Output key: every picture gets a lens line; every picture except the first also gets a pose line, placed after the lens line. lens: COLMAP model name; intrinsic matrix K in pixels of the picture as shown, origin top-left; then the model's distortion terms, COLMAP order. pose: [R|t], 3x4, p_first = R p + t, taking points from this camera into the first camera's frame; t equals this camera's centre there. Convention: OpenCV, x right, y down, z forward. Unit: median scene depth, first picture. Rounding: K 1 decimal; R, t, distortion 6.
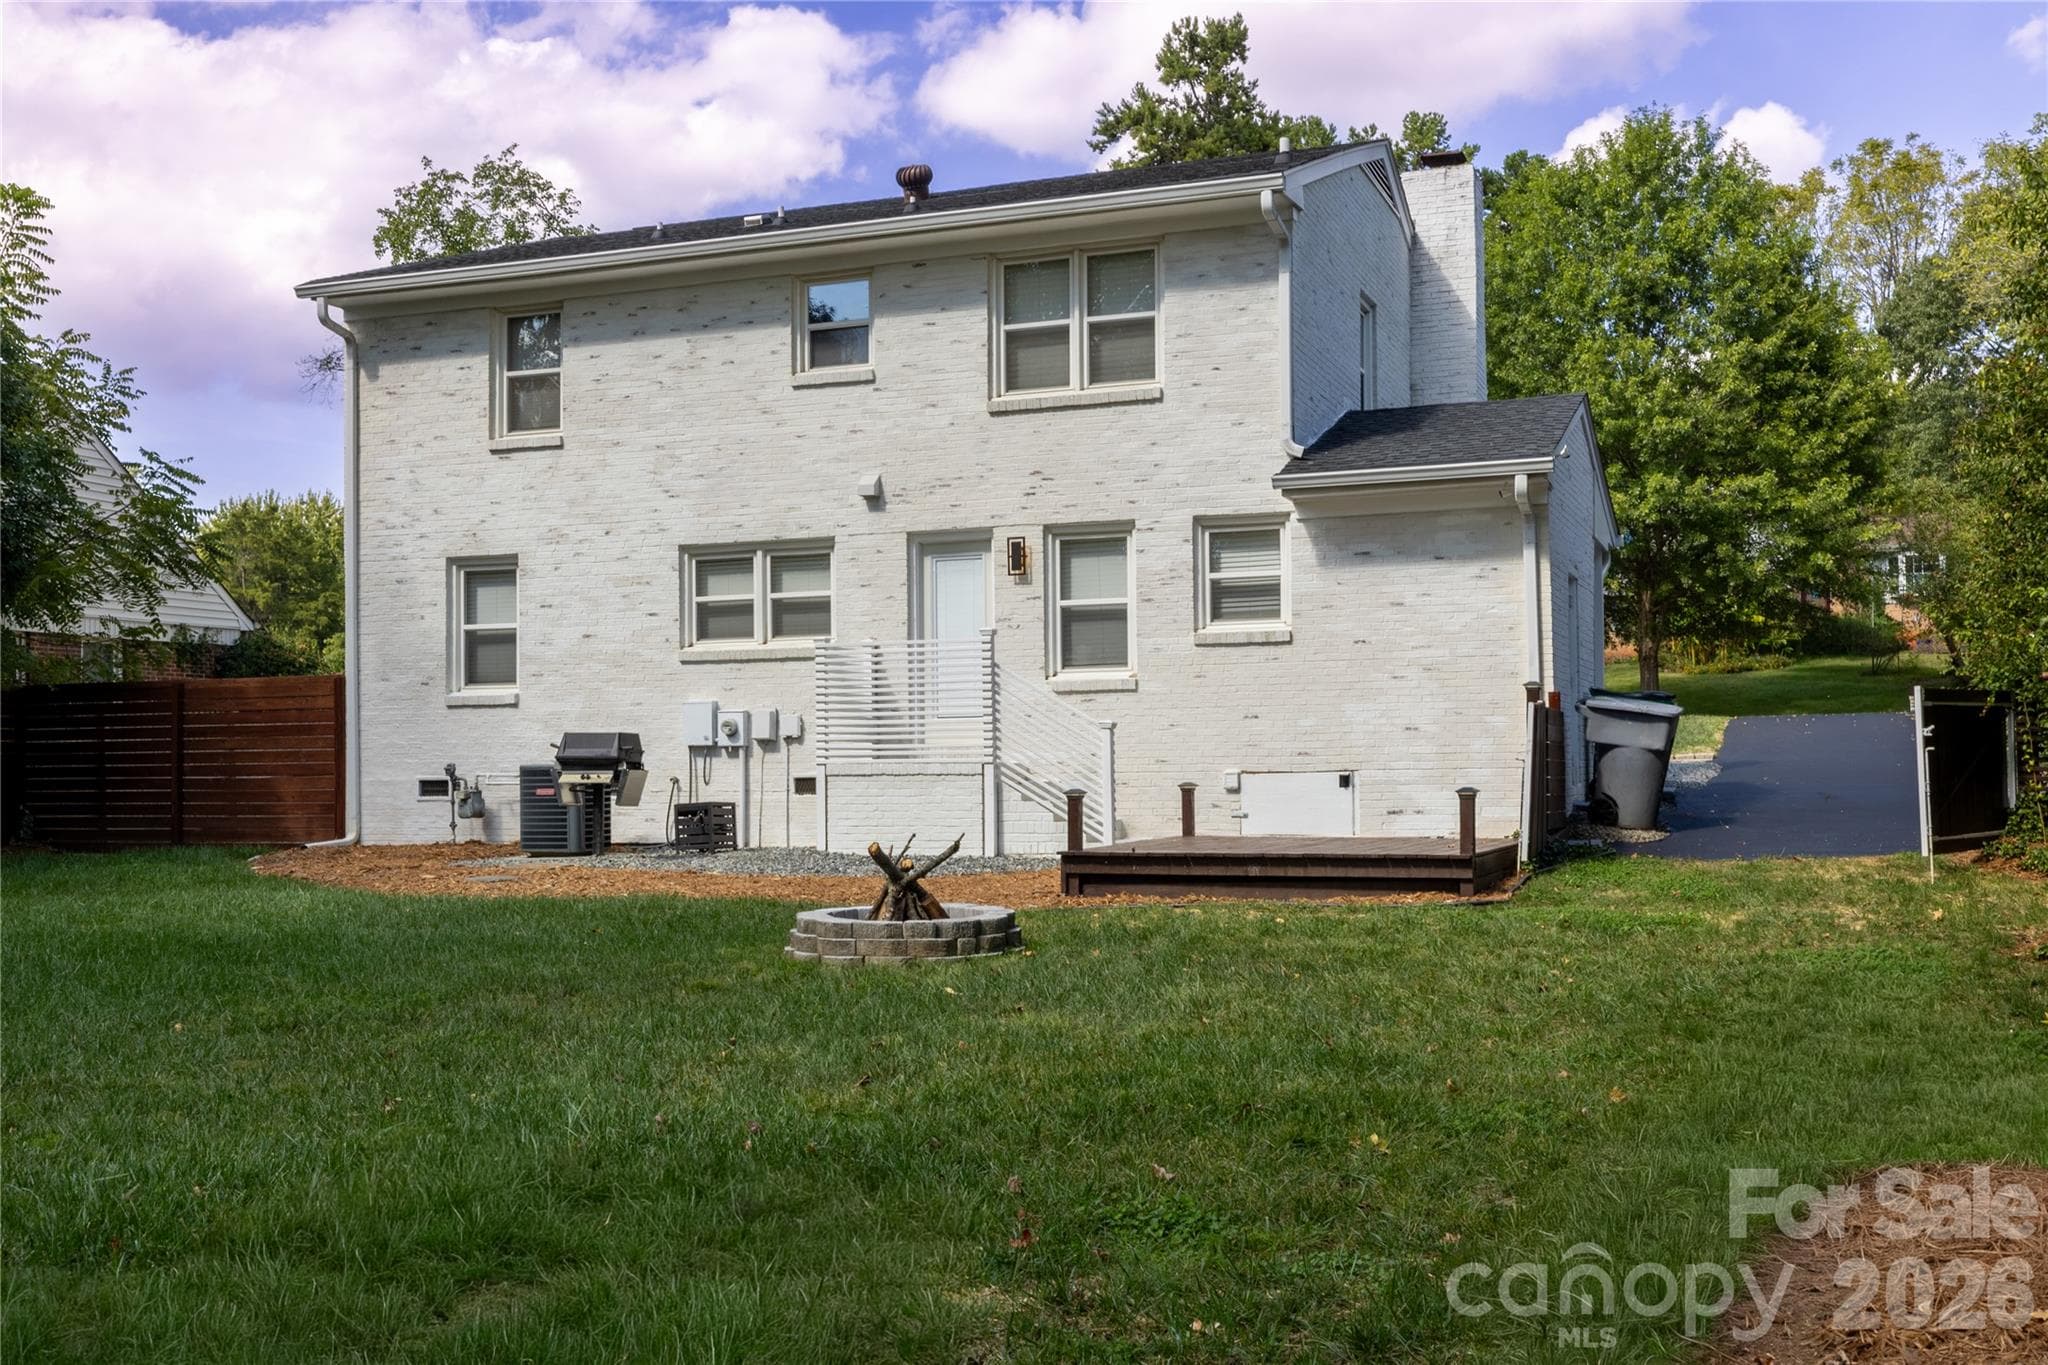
lens RADIAL K [[2150.0, 0, 936.4], [0, 2150.0, 686.0], [0, 0, 1]] dist [-0.002858, 0.003953]
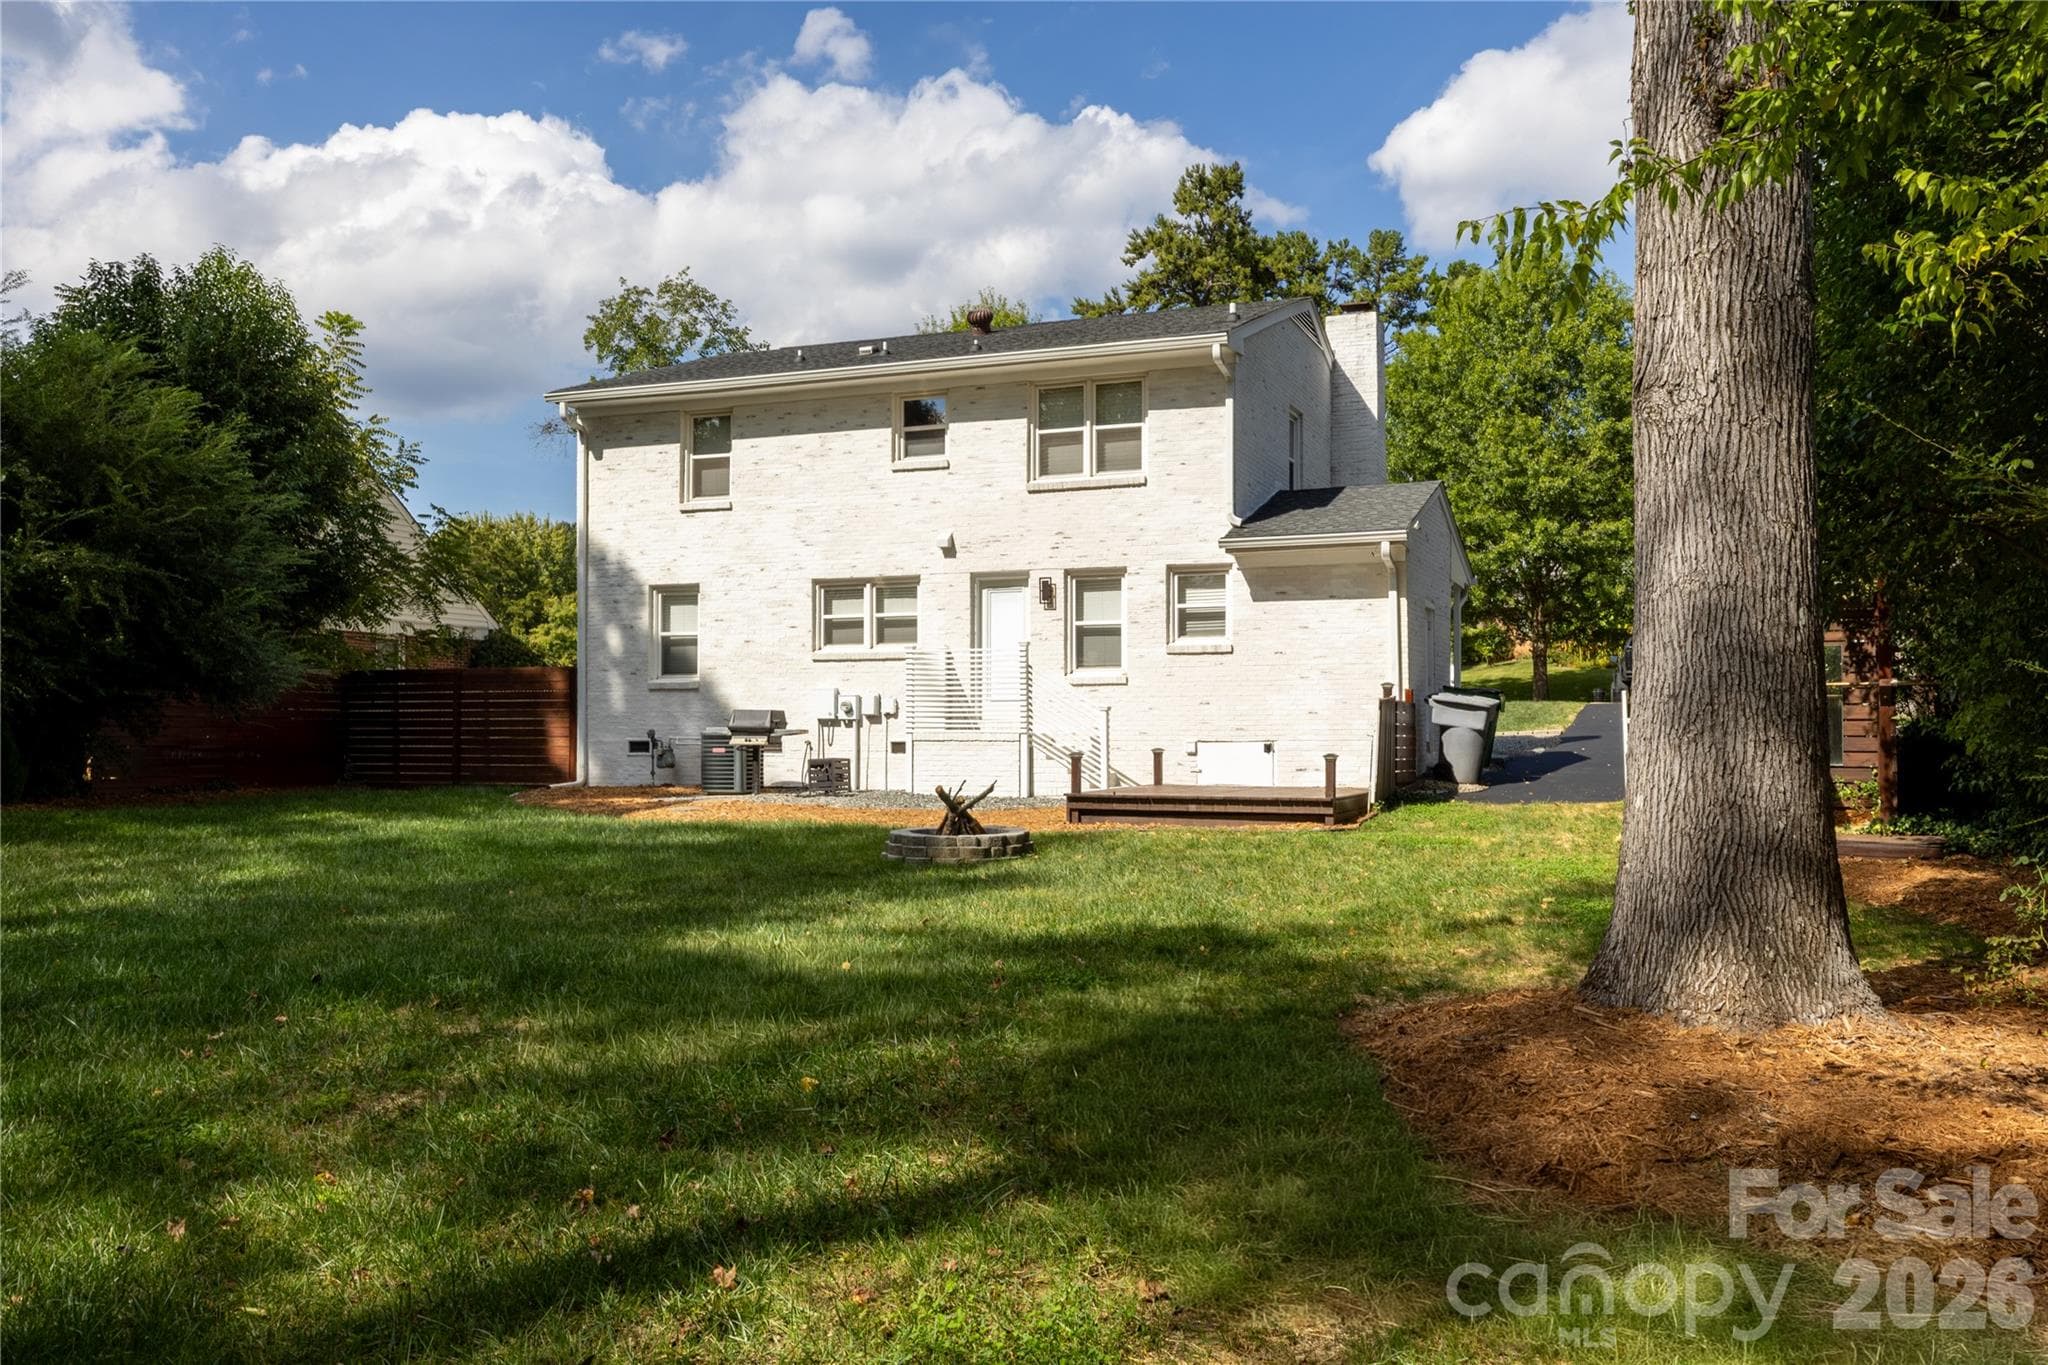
lens RADIAL K [[1727.6, 0, 993.9], [0, 1727.6, 691.1], [0, 0, 1]] dist [0.005285, 0.000275]
pose [[0.999910, 0.009898, -0.009011, 0.012662], [-0.009769, 0.999850, 0.014318, -0.008444], [0.009151, -0.014228, 0.999857, -0.153480]]
